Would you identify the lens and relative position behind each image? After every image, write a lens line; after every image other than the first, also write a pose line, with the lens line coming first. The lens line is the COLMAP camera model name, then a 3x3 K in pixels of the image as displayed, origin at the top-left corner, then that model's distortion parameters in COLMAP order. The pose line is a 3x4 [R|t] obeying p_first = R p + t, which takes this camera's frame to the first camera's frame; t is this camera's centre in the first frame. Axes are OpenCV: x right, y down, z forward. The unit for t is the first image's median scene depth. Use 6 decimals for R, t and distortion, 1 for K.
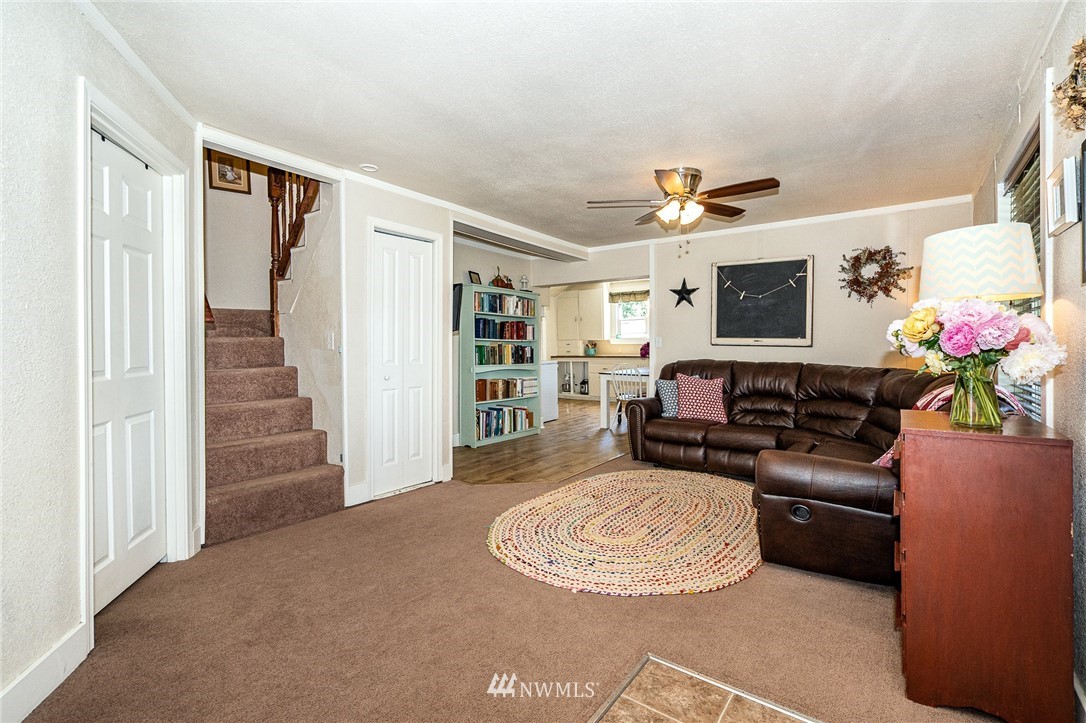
lens RADIAL K [[503.2, 0, 510.5], [0, 503.2, 348.1], [0, 0, 1]] dist [-0.005563, 0.002708]
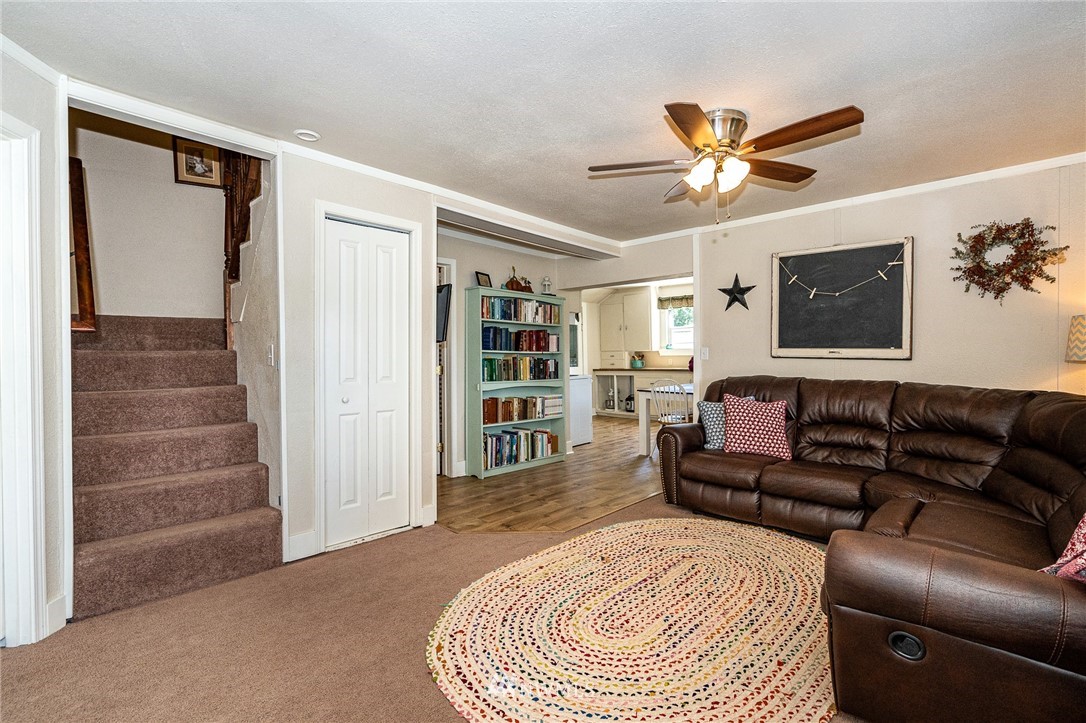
lens RADIAL K [[503.2, 0, 516.1], [0, 503.2, 358.4], [0, 0, 1]] dist [-0.005563, 0.002708]
pose [[0.993570, -0.002596, -0.113187, 0.113411], [0.002450, 0.999996, -0.001430, -0.005784], [0.113190, 0.001143, 0.993573, 0.215416]]
